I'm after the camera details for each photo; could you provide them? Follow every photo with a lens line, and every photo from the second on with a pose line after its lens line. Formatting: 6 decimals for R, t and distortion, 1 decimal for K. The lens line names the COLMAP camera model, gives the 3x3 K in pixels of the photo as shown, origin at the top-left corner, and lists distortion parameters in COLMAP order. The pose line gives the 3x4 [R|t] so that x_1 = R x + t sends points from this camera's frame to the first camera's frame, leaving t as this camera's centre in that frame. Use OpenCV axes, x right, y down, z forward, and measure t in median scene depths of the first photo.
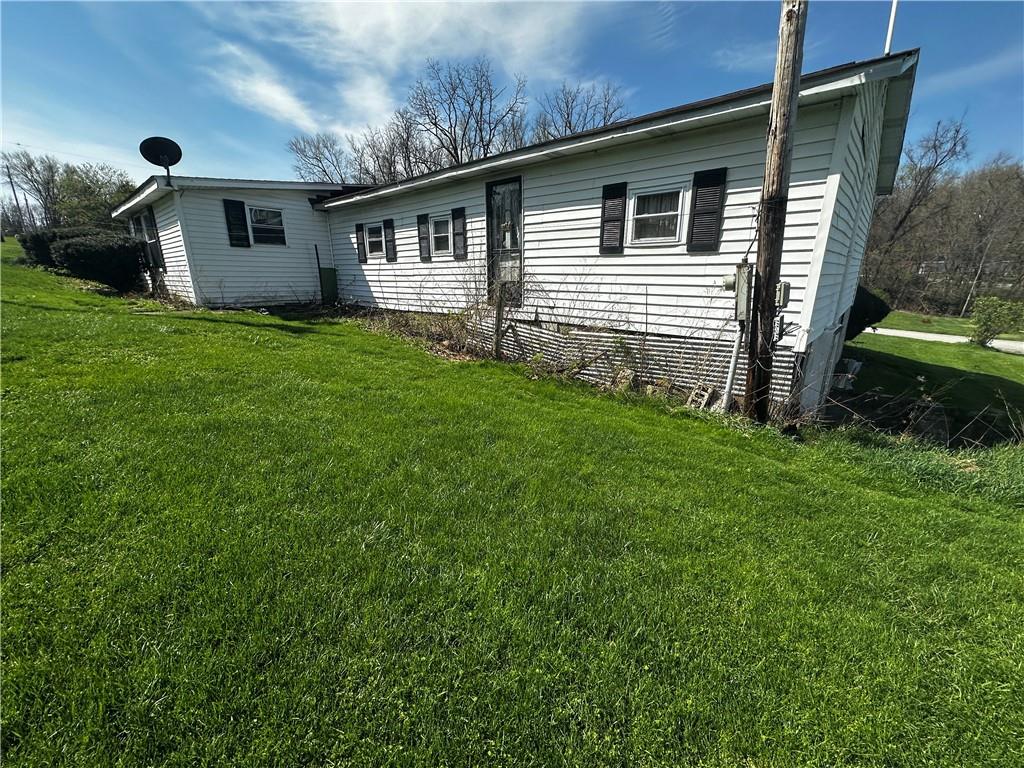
lens RADIAL K [[410.2, 0, 511.9], [0, 410.2, 385.5], [0, 0, 1]] dist [-0.002387, -0.000040]
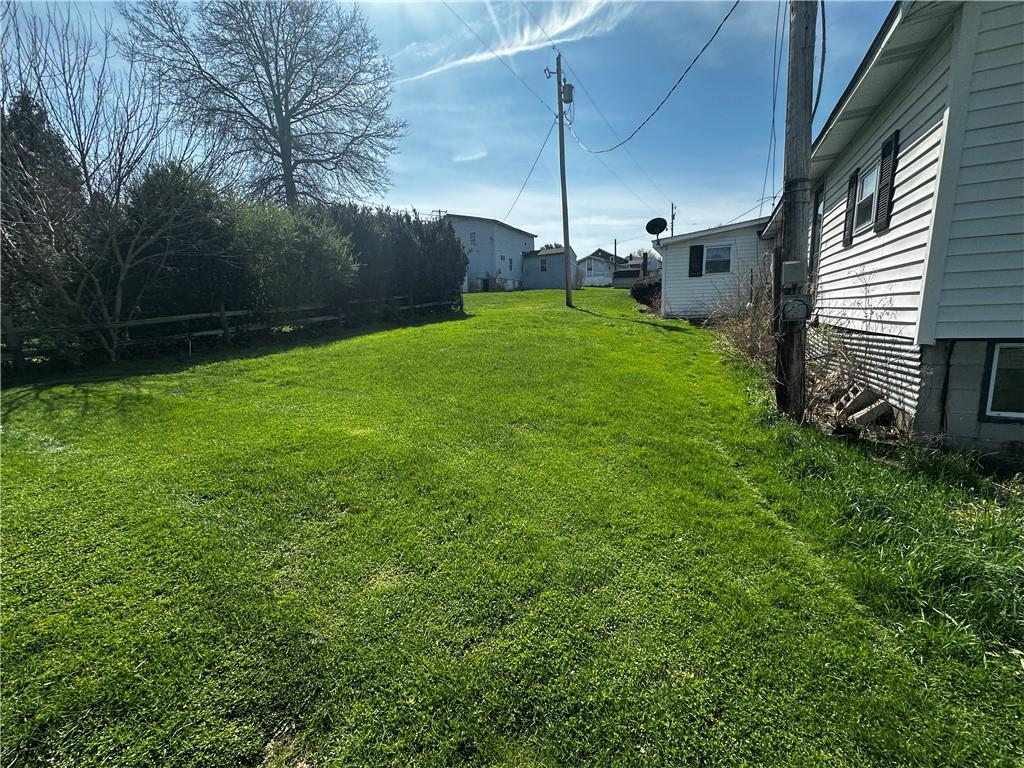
lens RADIAL K [[410.2, 0, 512.7], [0, 410.2, 383.2], [0, 0, 1]] dist [-0.002387, -0.000040]
pose [[0.273765, 0.147383, -0.950437, 0.707181], [-0.221388, 0.971311, 0.086851, 0.050176], [0.935970, 0.186638, 0.298540, 0.046927]]
